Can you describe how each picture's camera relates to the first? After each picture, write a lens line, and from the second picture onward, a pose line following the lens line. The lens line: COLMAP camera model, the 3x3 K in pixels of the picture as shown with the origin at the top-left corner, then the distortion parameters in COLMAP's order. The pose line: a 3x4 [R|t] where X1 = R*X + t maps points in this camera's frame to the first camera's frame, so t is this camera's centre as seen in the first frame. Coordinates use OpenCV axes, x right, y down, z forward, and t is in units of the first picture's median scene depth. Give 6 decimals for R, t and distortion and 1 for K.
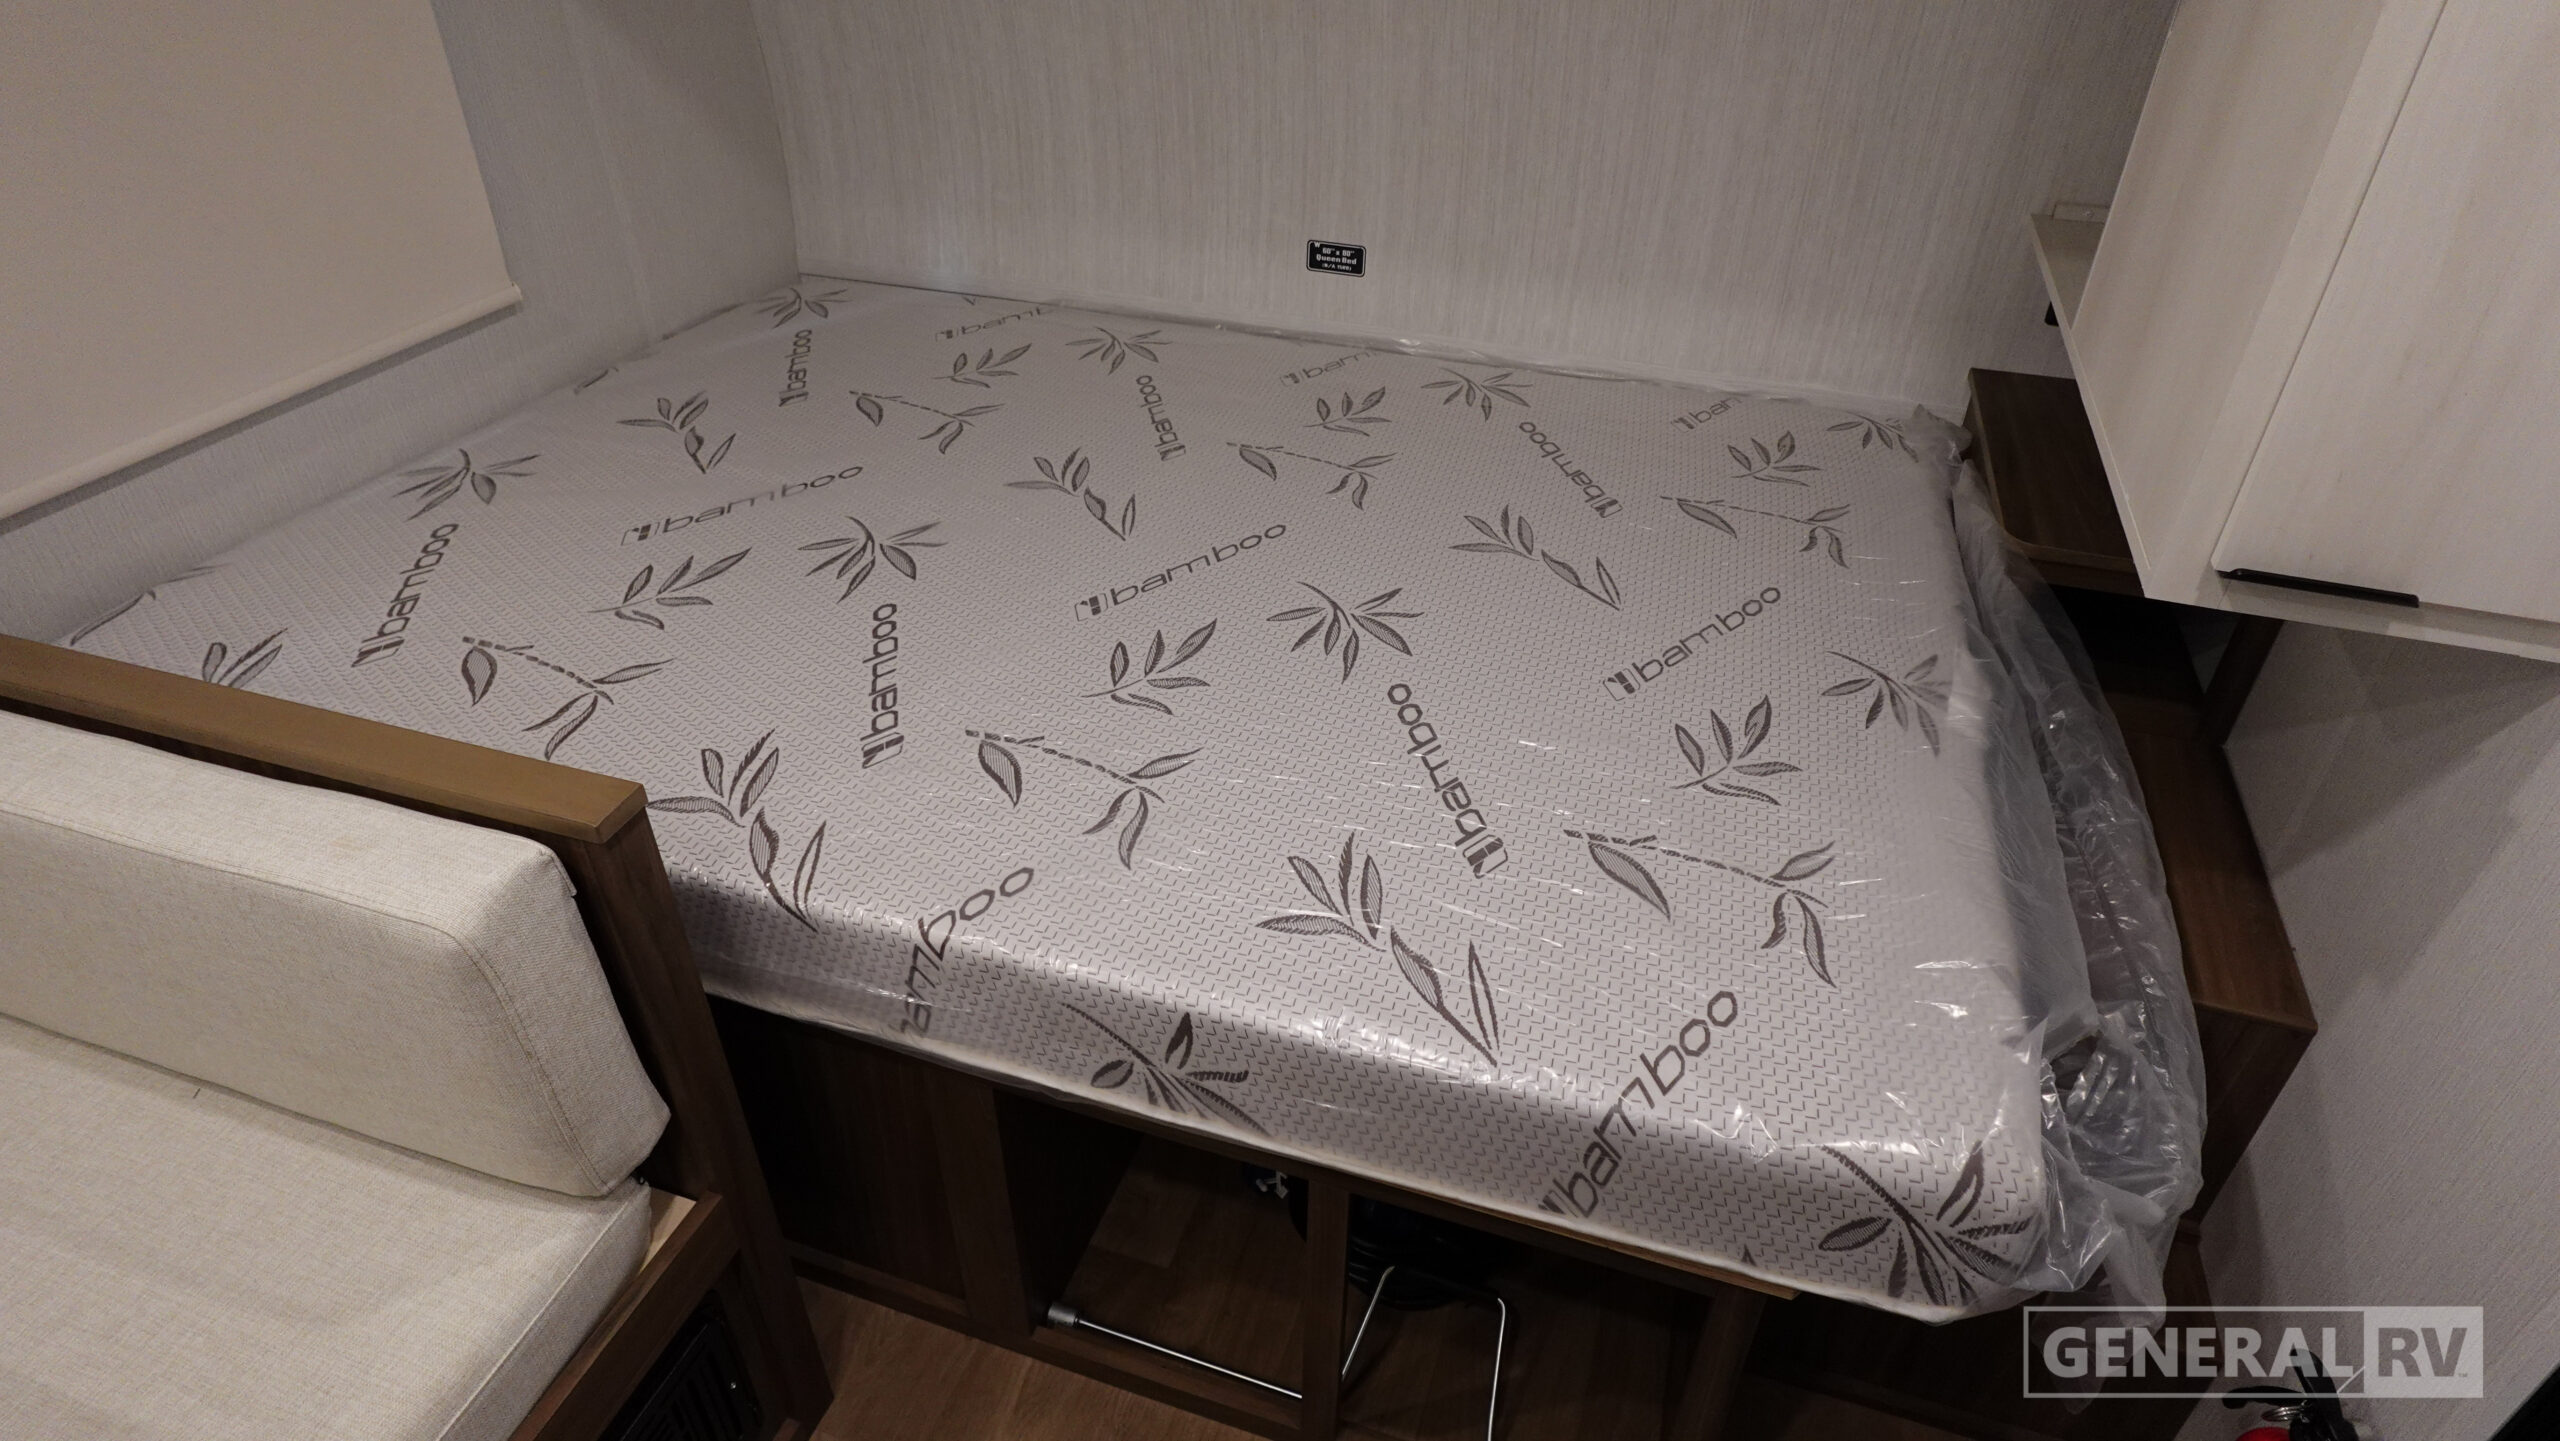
lens RADIAL K [[1448.1, 0, 1283.4], [0, 1448.1, 717.4], [0, 0, 1]] dist [-0.004534, 0.003065]
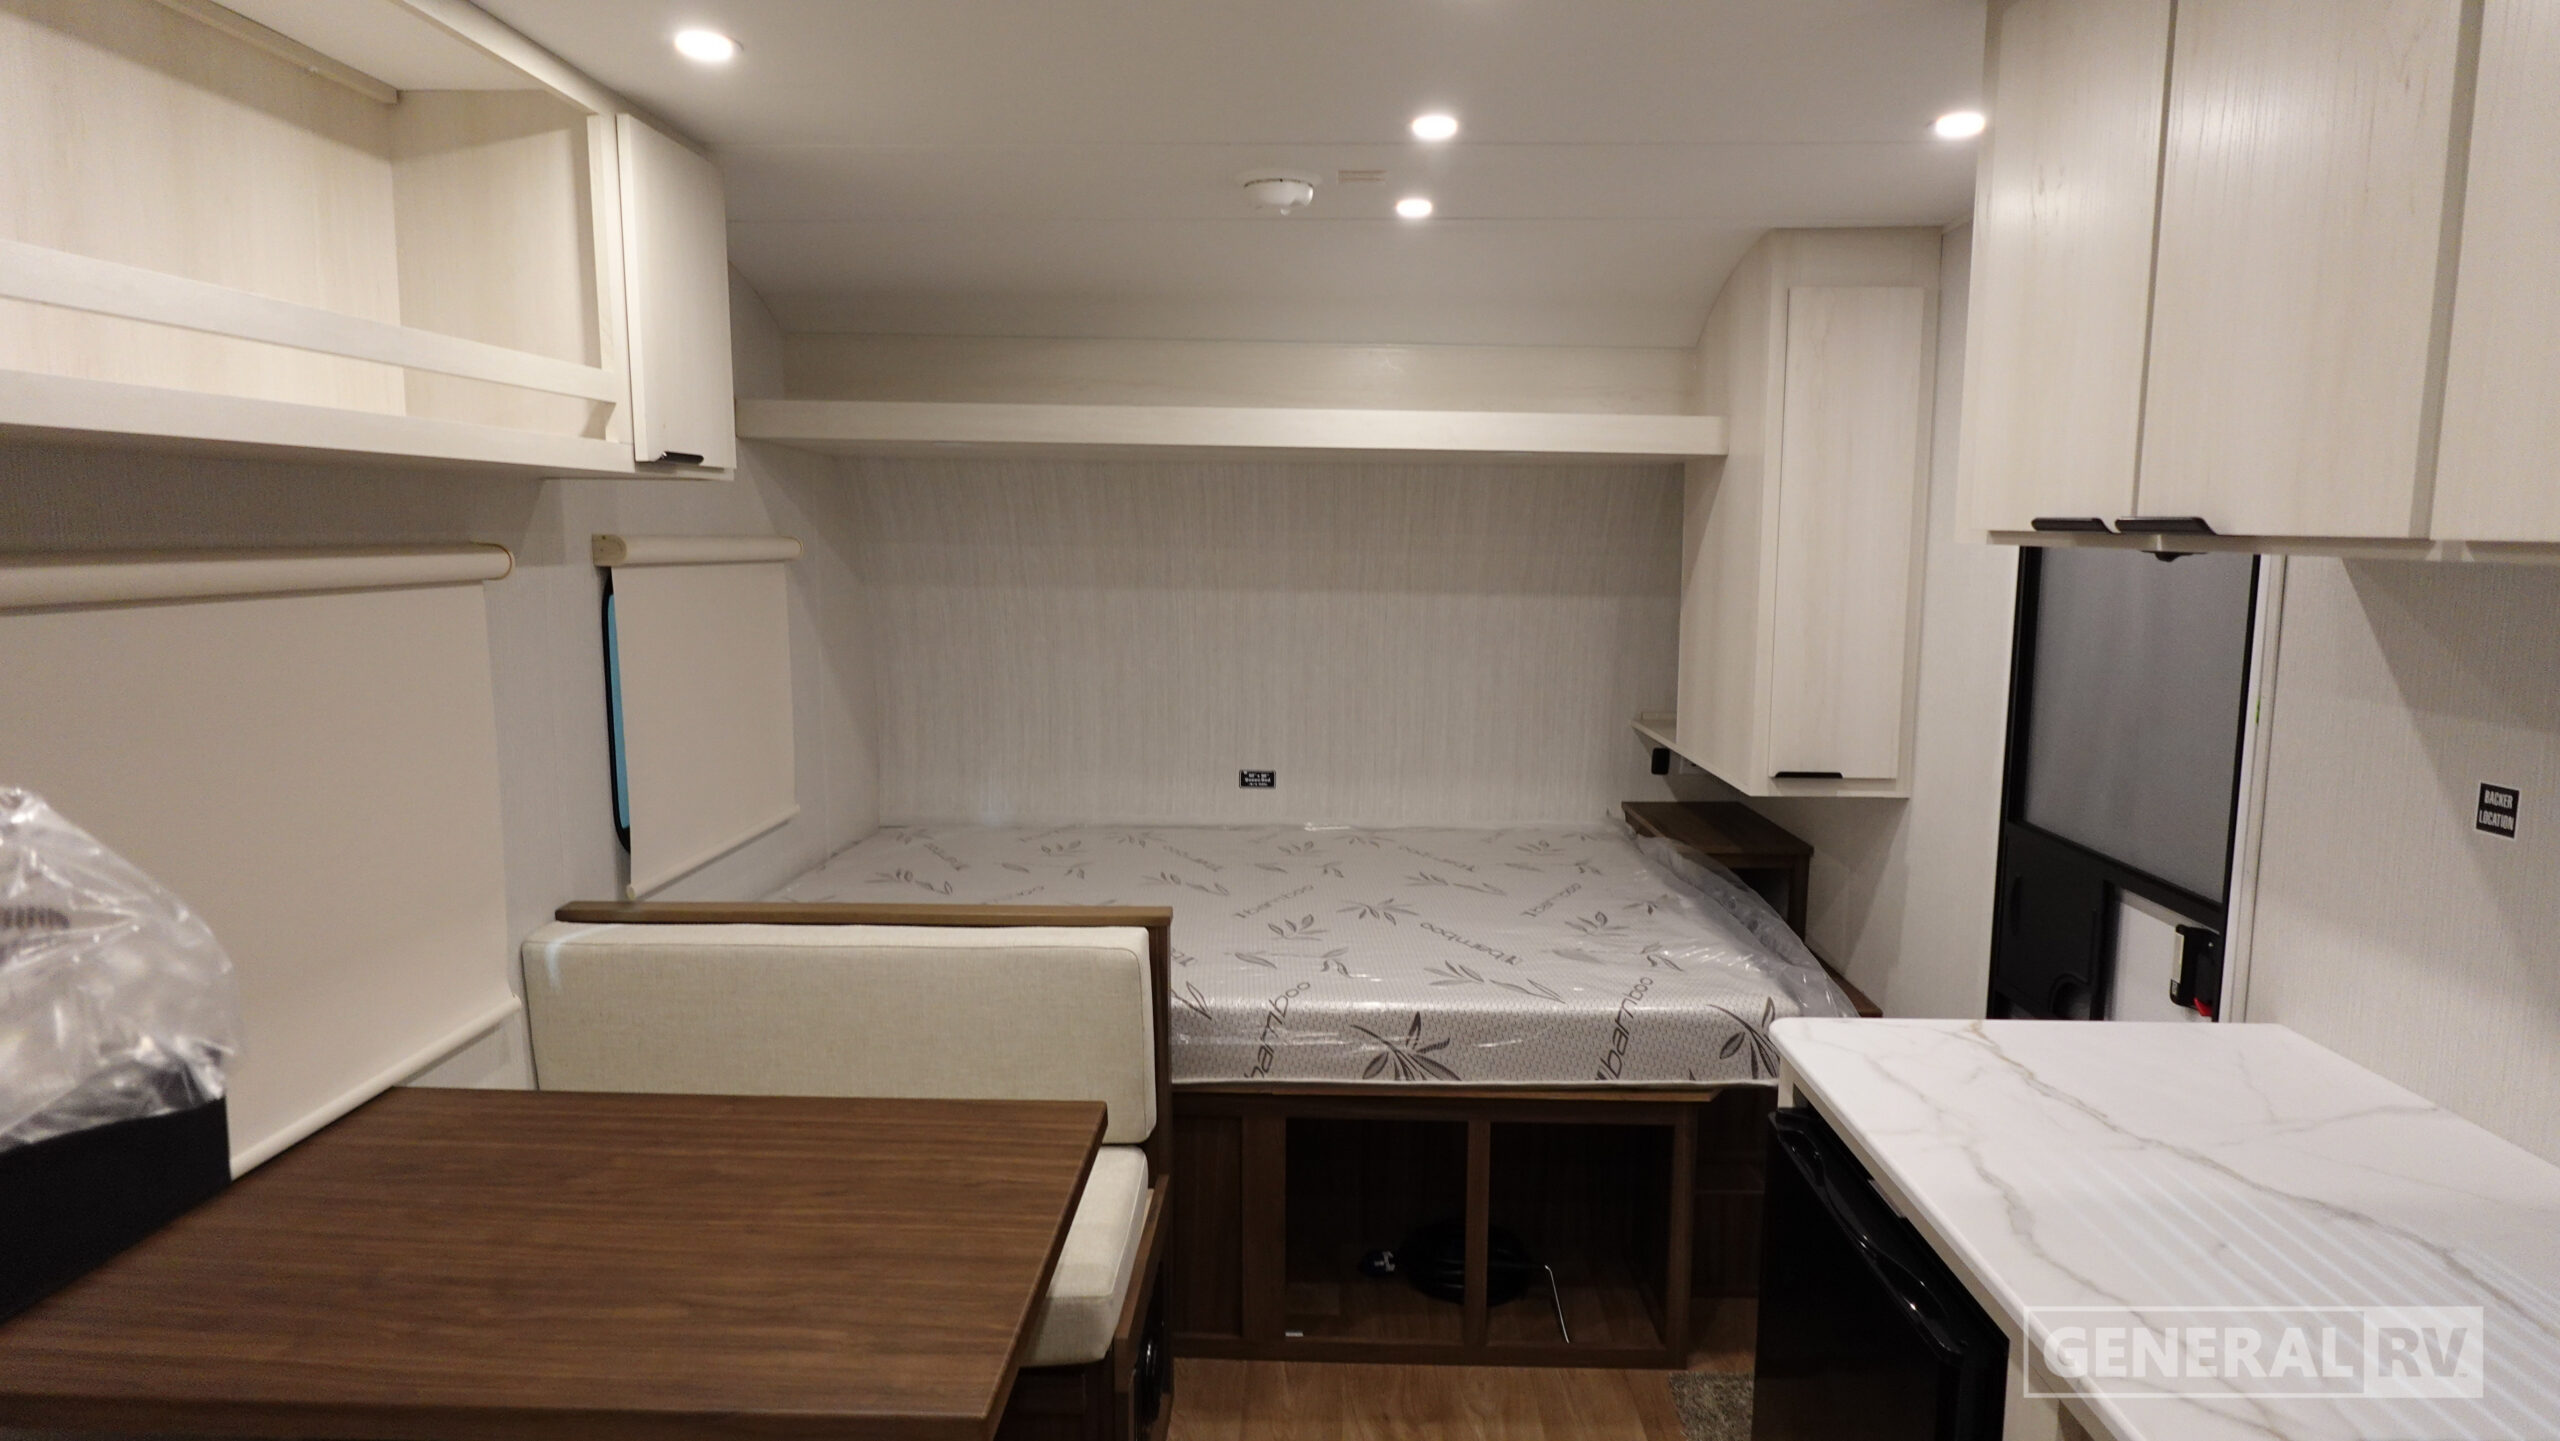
lens RADIAL K [[1442.7, 0, 1288.0], [0, 1442.7, 690.8], [0, 0, 1]] dist [-0.004688, 0.002938]
pose [[0.956270, -0.040506, 0.289667, -0.504489], [0.173209, 0.876455, -0.449250, 0.426896], [-0.235683, 0.479777, 0.845144, -0.566149]]
